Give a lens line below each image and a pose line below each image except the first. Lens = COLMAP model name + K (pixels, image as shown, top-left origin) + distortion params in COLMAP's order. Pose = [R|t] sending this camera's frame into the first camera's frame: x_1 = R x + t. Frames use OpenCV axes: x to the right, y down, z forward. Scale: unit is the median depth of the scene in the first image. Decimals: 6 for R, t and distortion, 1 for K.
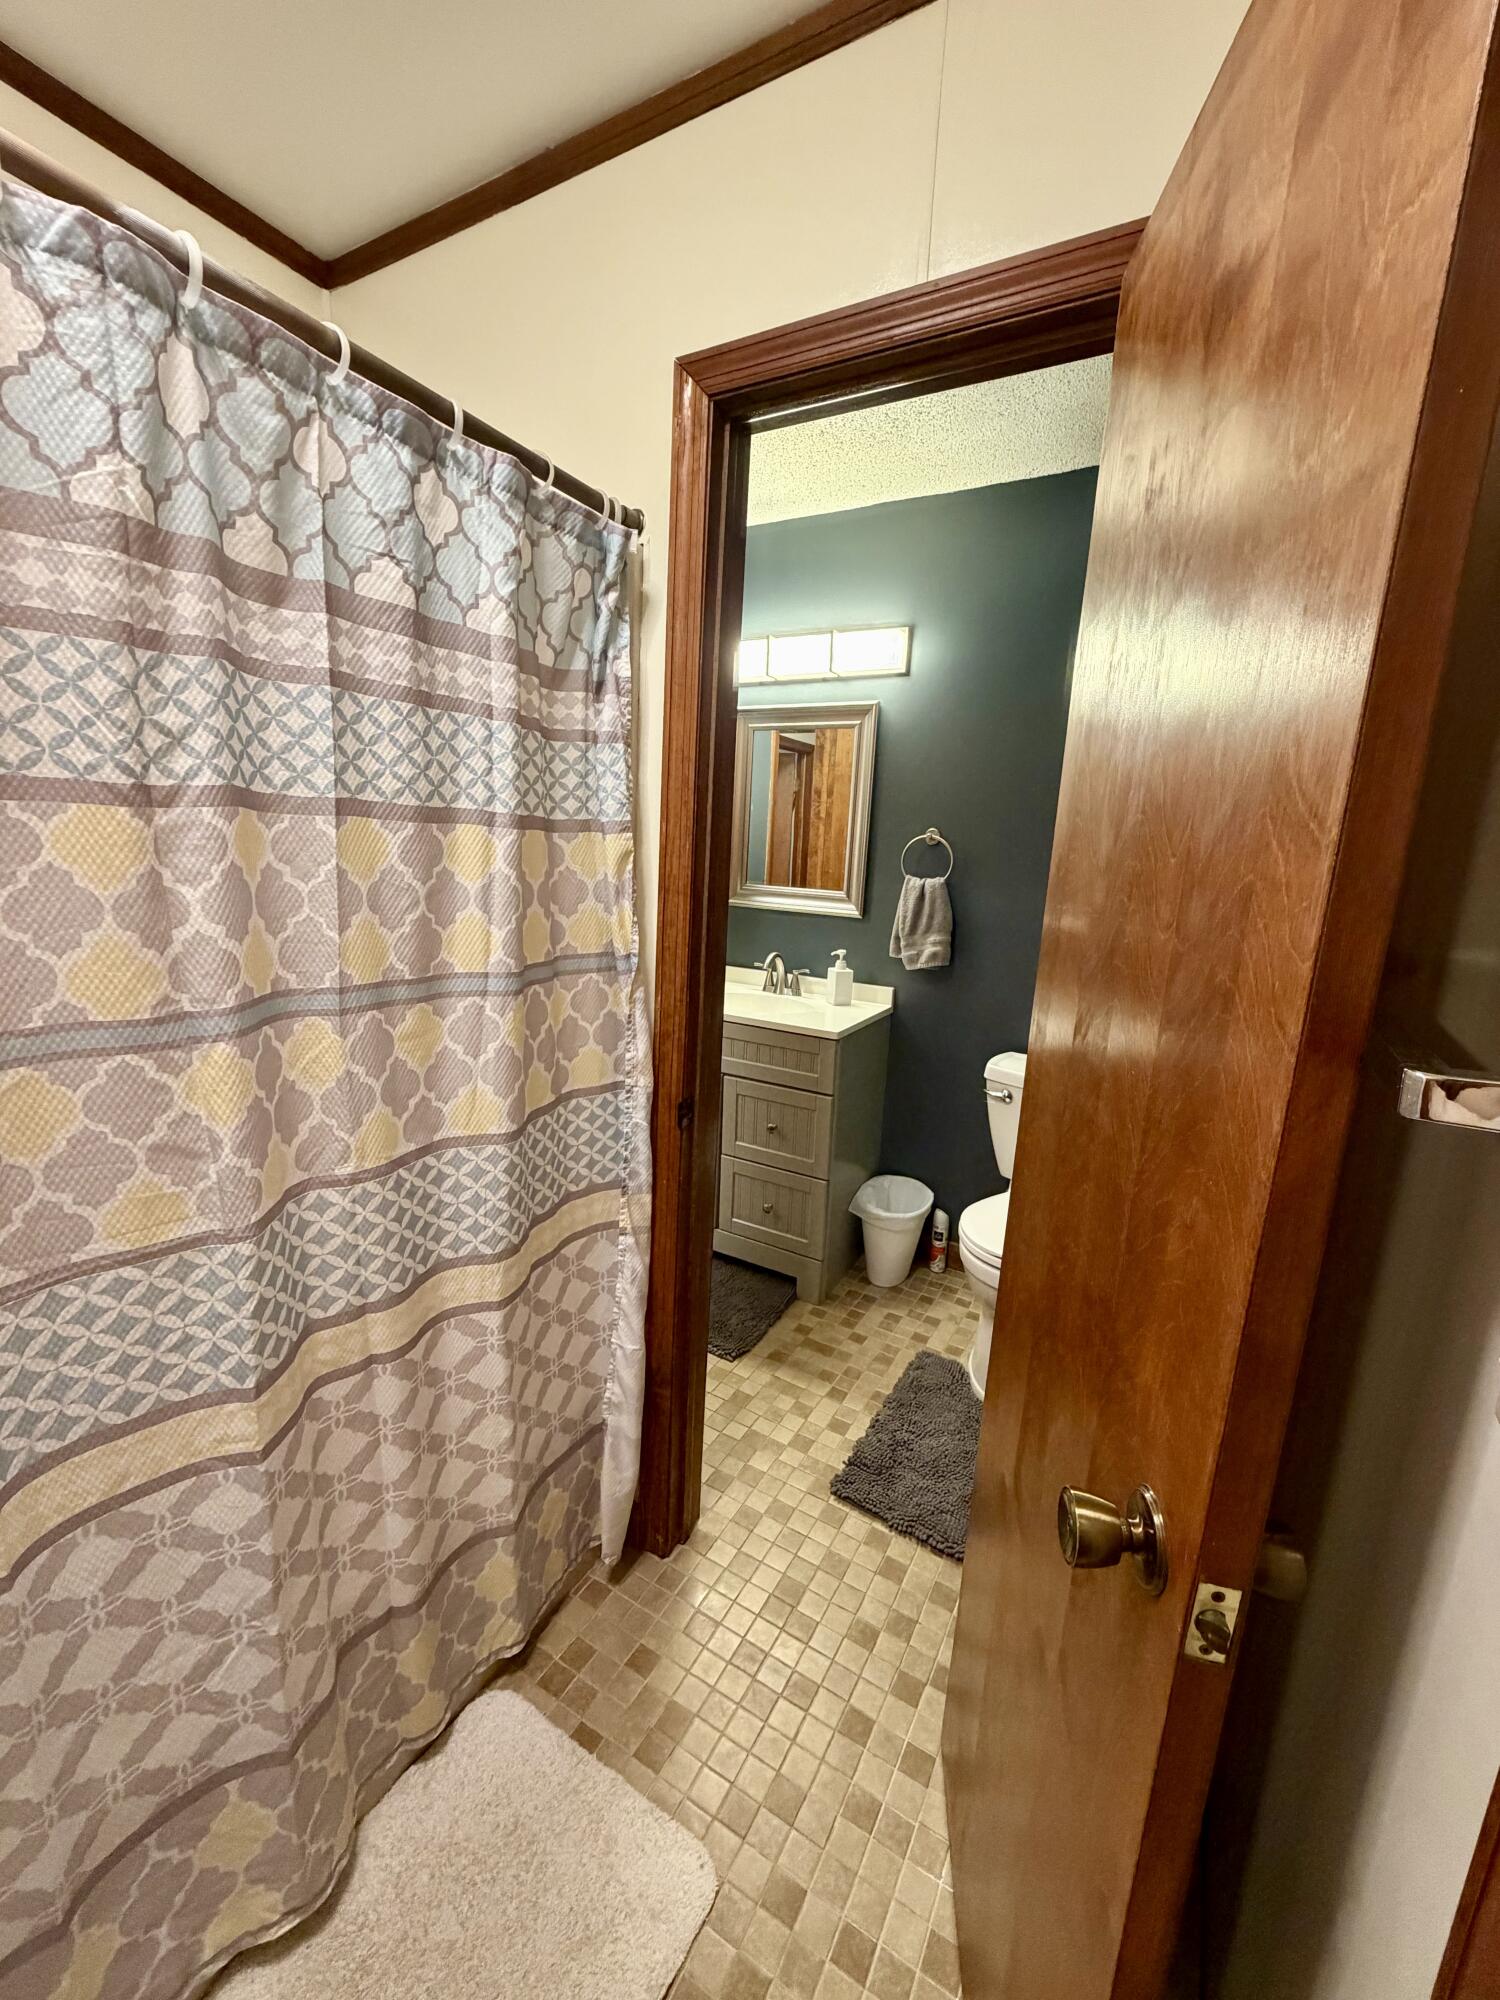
lens RADIAL K [[795.7, 0, 751.9], [0, 795.7, 995.3], [0, 0, 1]] dist [0.000408, -0.000235]
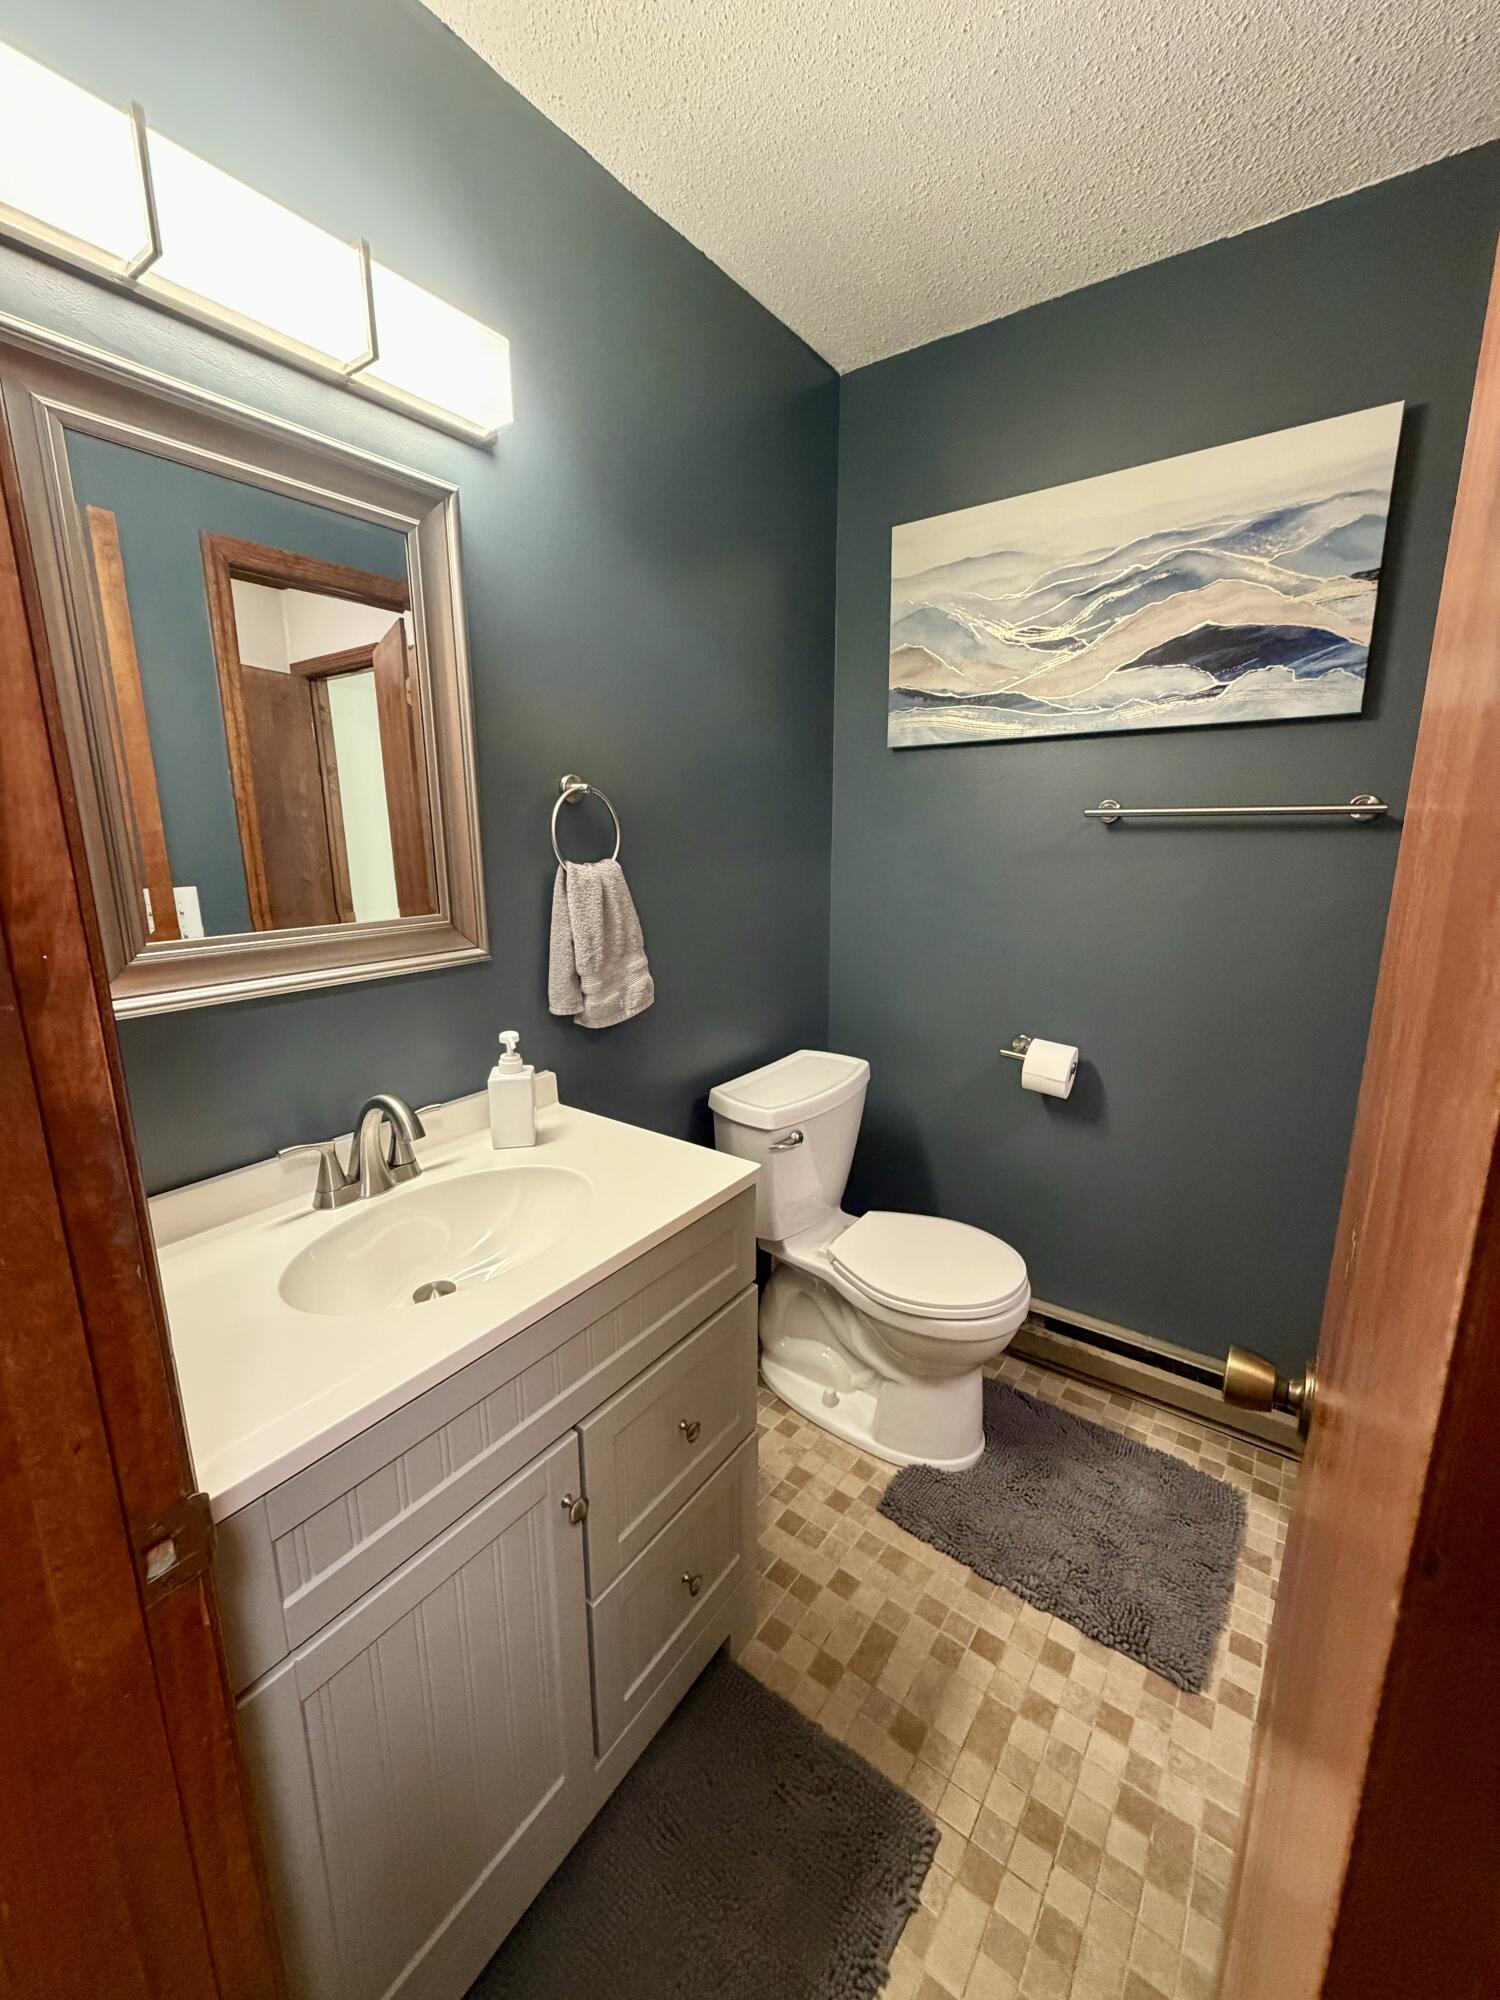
lens RADIAL K [[795.7, 0, 751.9], [0, 795.7, 995.3], [0, 0, 1]] dist [0.000408, -0.000235]
pose [[0.108565, -0.255792, 0.960617, -0.841156], [0.198829, 0.952390, 0.231130, -0.416501], [-0.974002, 0.165906, 0.154255, 2.045920]]
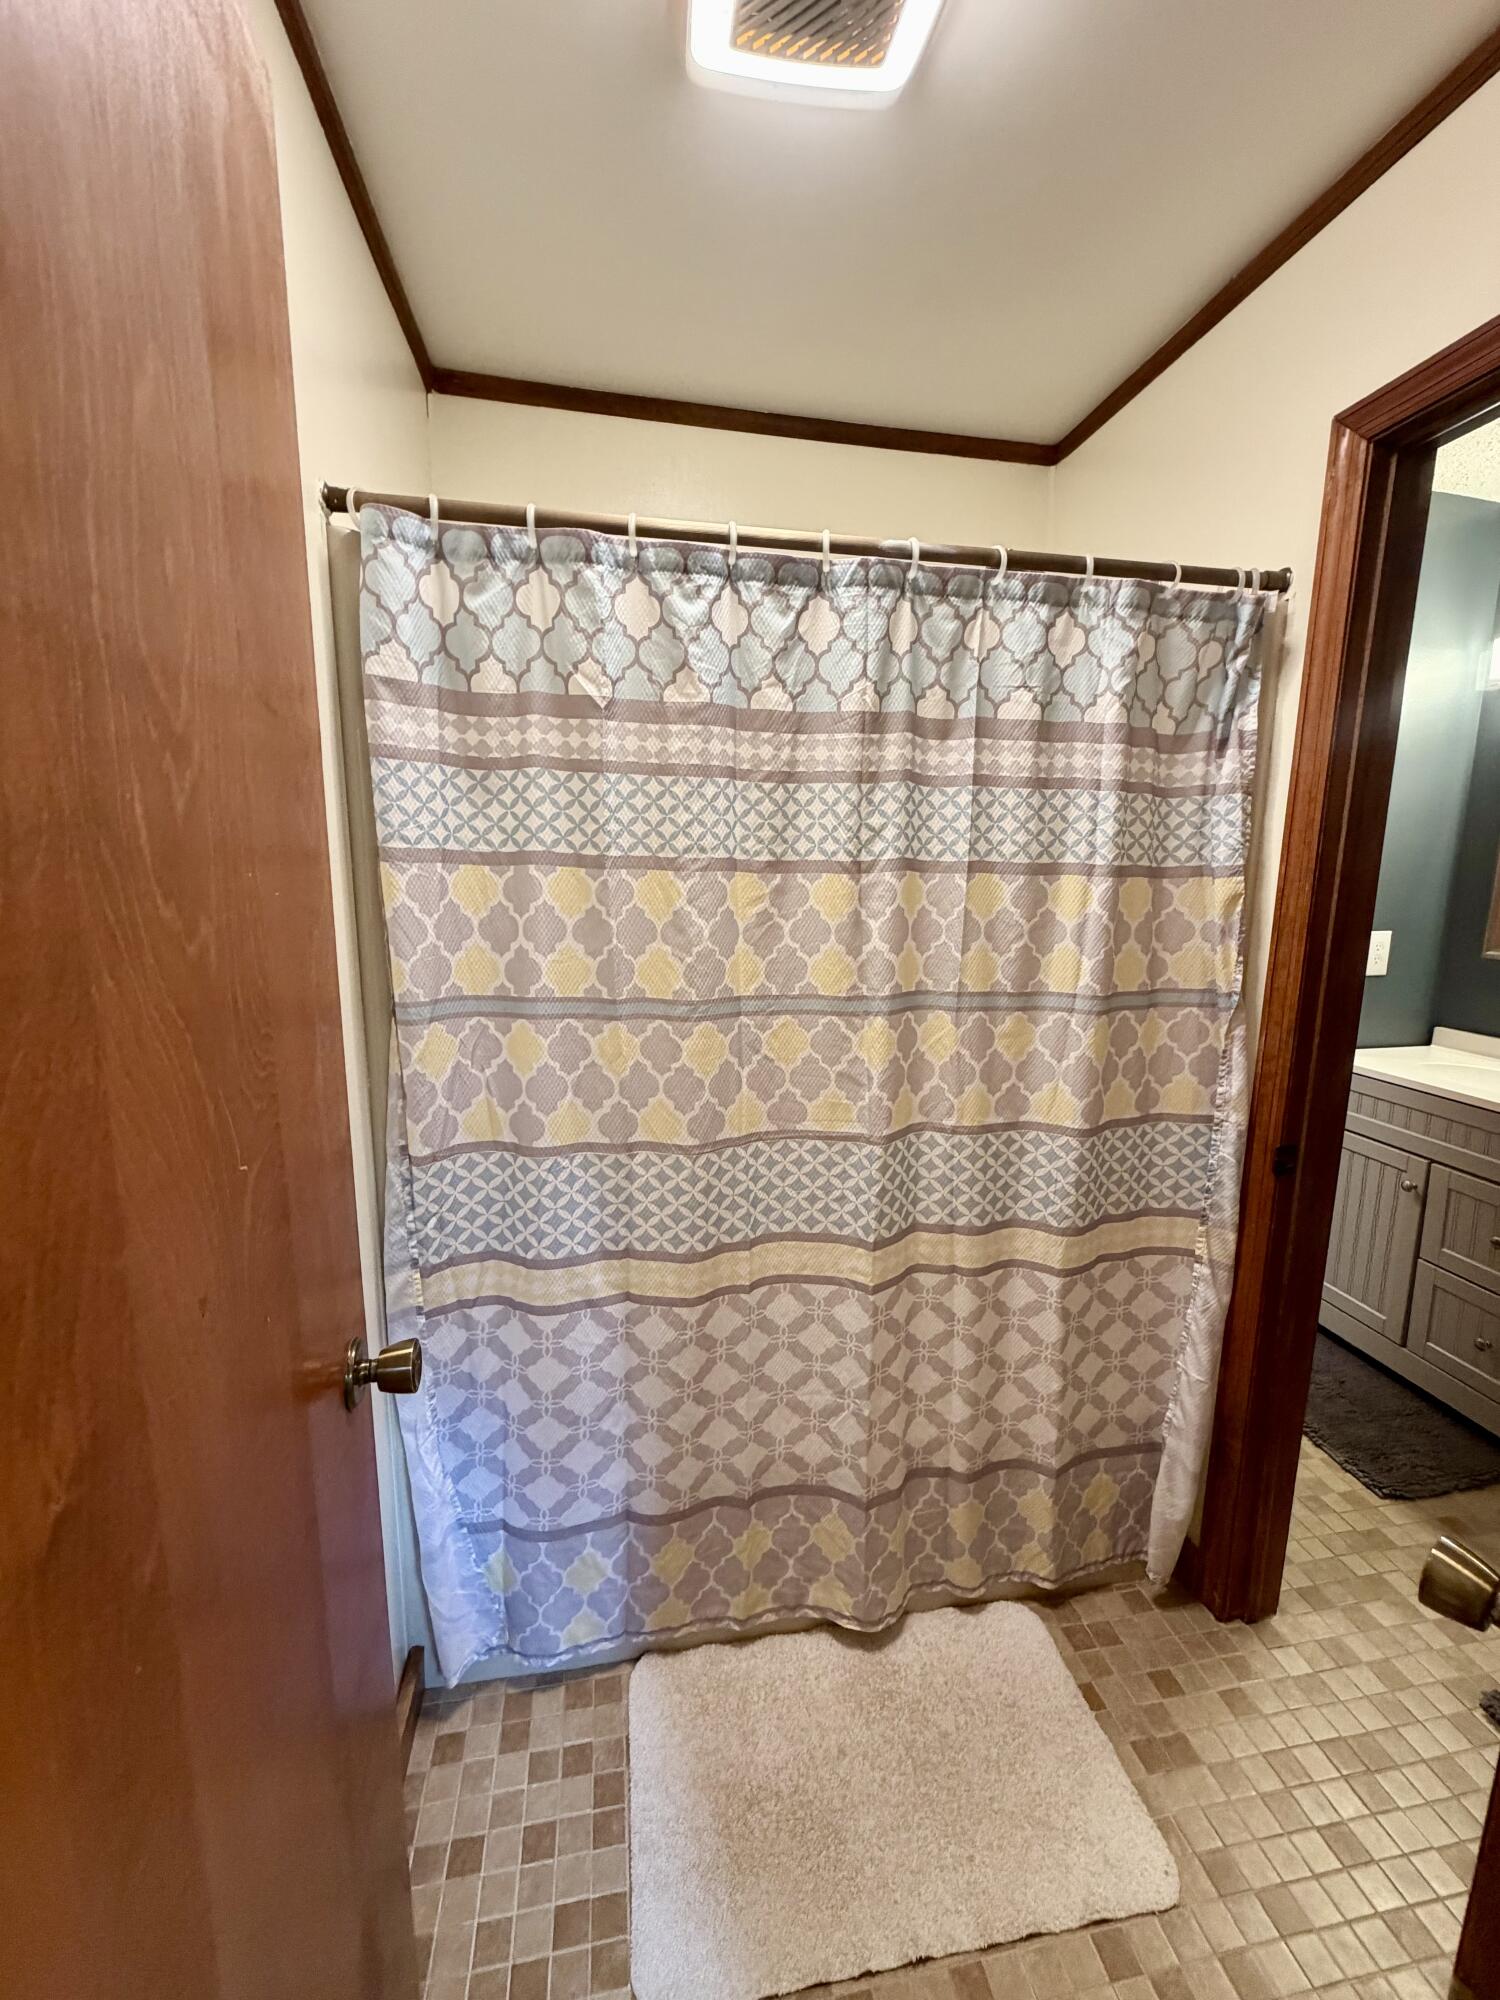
lens RADIAL K [[795.7, 0, 751.9], [0, 795.7, 995.3], [0, 0, 1]] dist [0.000408, -0.000235]
pose [[0.642935, 0.080599, -0.761668, 0.302834], [-0.123129, 0.992390, 0.001079, 0.036276], [0.755959, 0.093090, 0.647967, -0.187314]]
